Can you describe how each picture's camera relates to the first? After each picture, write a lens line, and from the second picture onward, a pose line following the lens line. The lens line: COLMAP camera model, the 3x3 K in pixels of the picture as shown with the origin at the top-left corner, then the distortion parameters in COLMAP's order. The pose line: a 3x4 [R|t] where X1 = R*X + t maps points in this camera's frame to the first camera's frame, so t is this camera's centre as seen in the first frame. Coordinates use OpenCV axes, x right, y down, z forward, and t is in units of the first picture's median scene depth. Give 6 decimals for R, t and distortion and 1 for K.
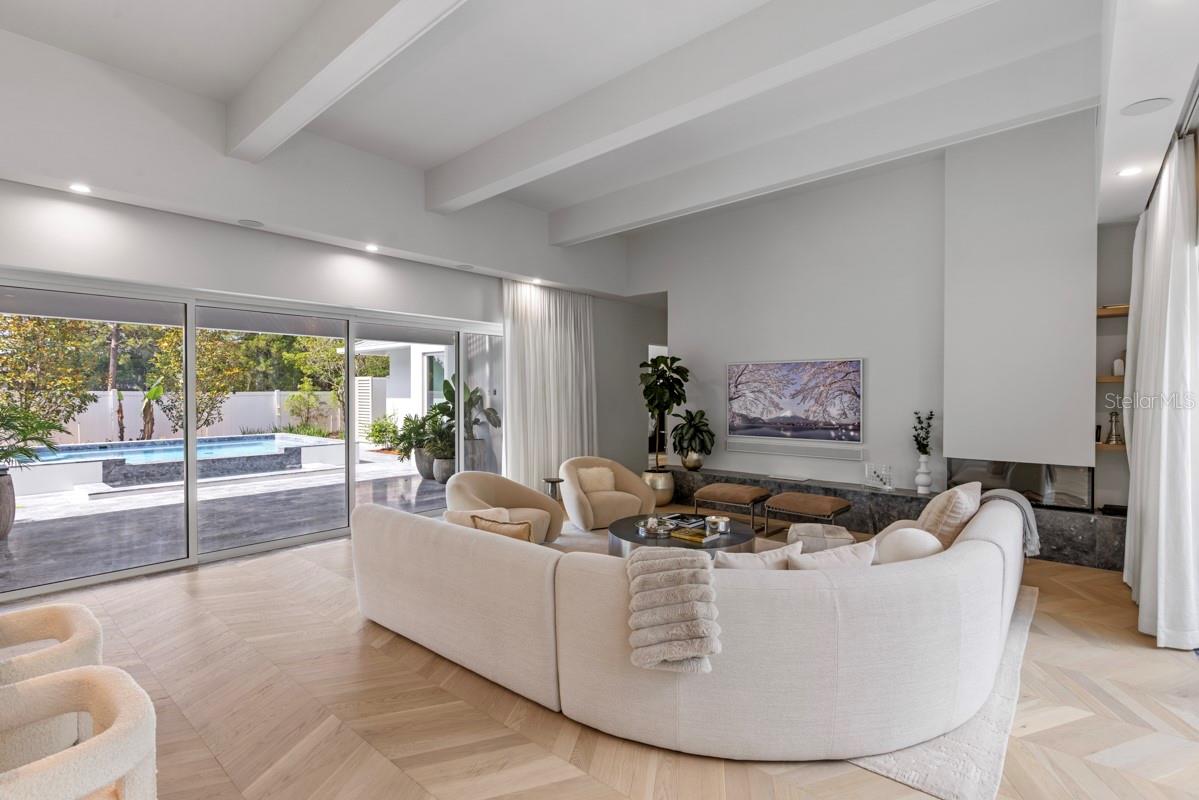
lens RADIAL K [[562.2, 0, 595.7], [0, 562.2, 398.0], [0, 0, 1]] dist [-0.000486, -0.001305]
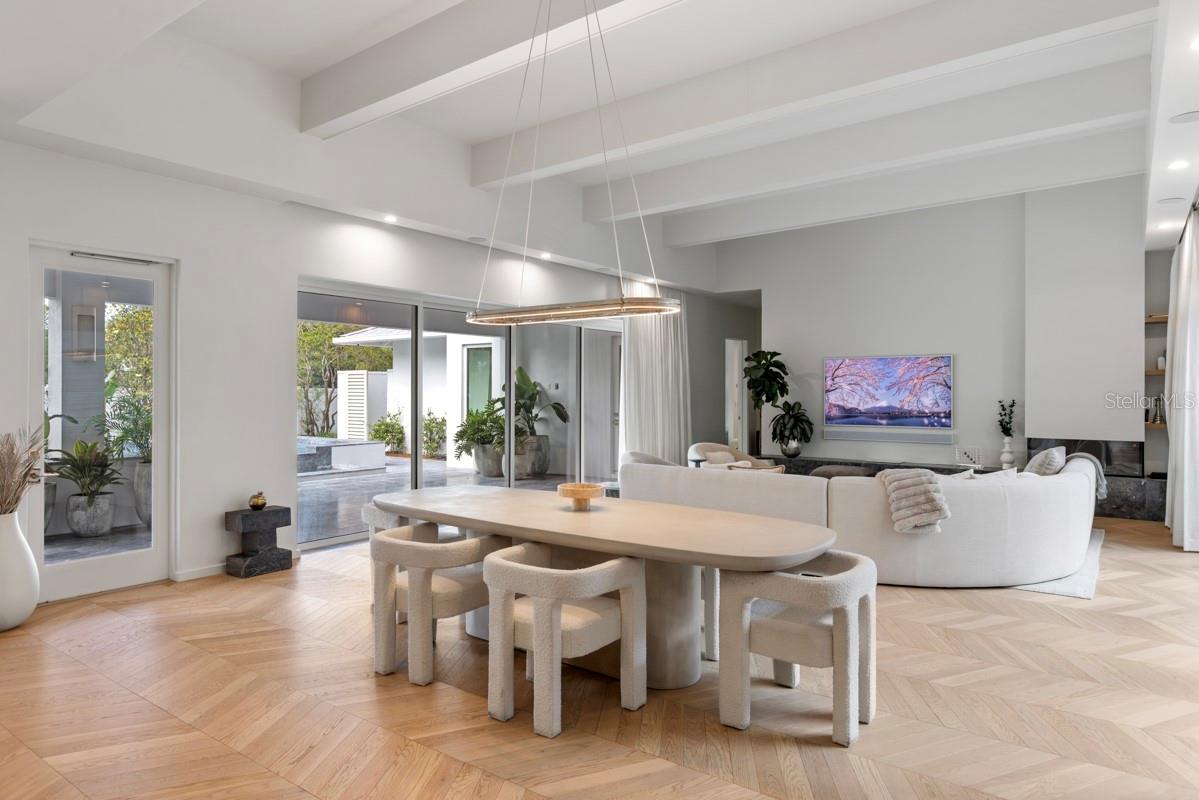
lens RADIAL K [[723.1, 0, 594.7], [0, 723.1, 392.2], [0, 0, 1]] dist [0.006893, -0.007113]
pose [[0.997274, 0.001556, 0.073767, -0.343214], [-0.000764, 0.999942, -0.010753, 0.021625], [-0.073779, 0.010668, 0.997218, -0.394955]]
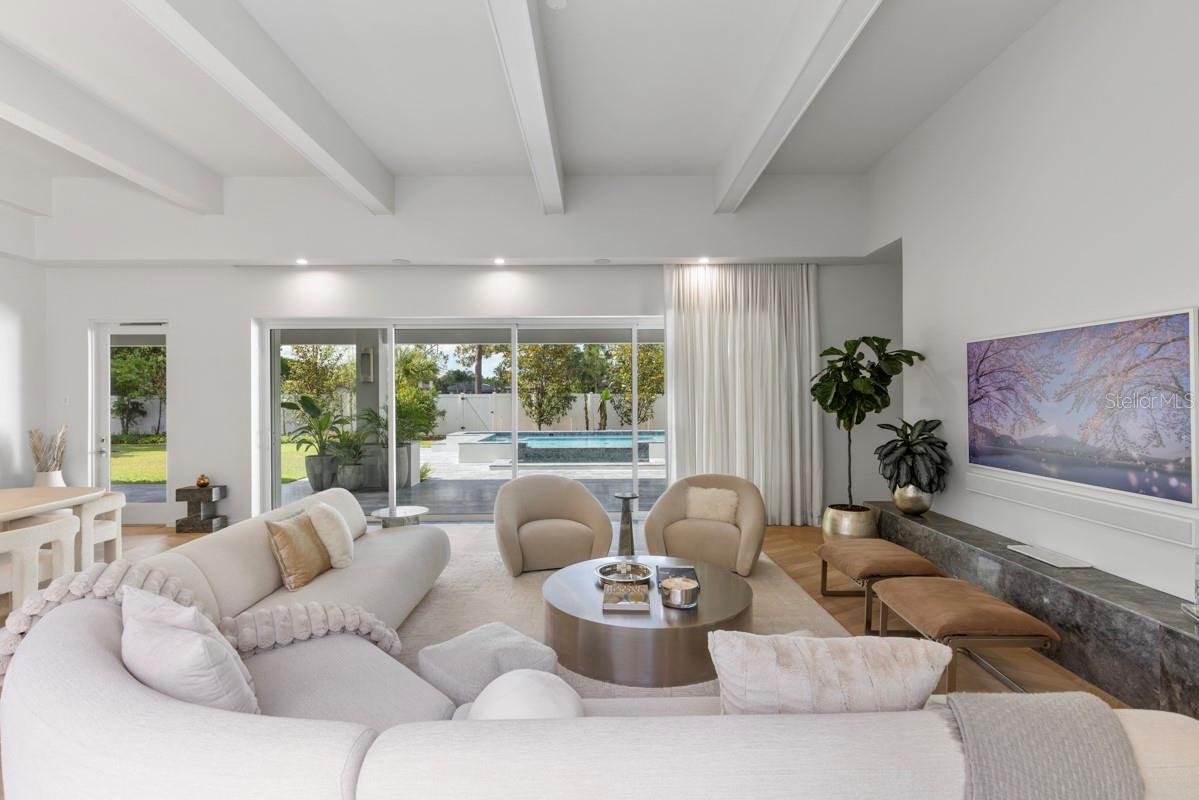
lens RADIAL K [[562.2, 0, 602.0], [0, 562.2, 394.3], [0, 0, 1]] dist [-0.000486, -0.001305]
pose [[0.661702, -0.004111, -0.749756, 0.469634], [-0.001538, 0.999975, -0.006840, -0.001301], [0.749765, 0.005679, 0.661679, 0.364136]]
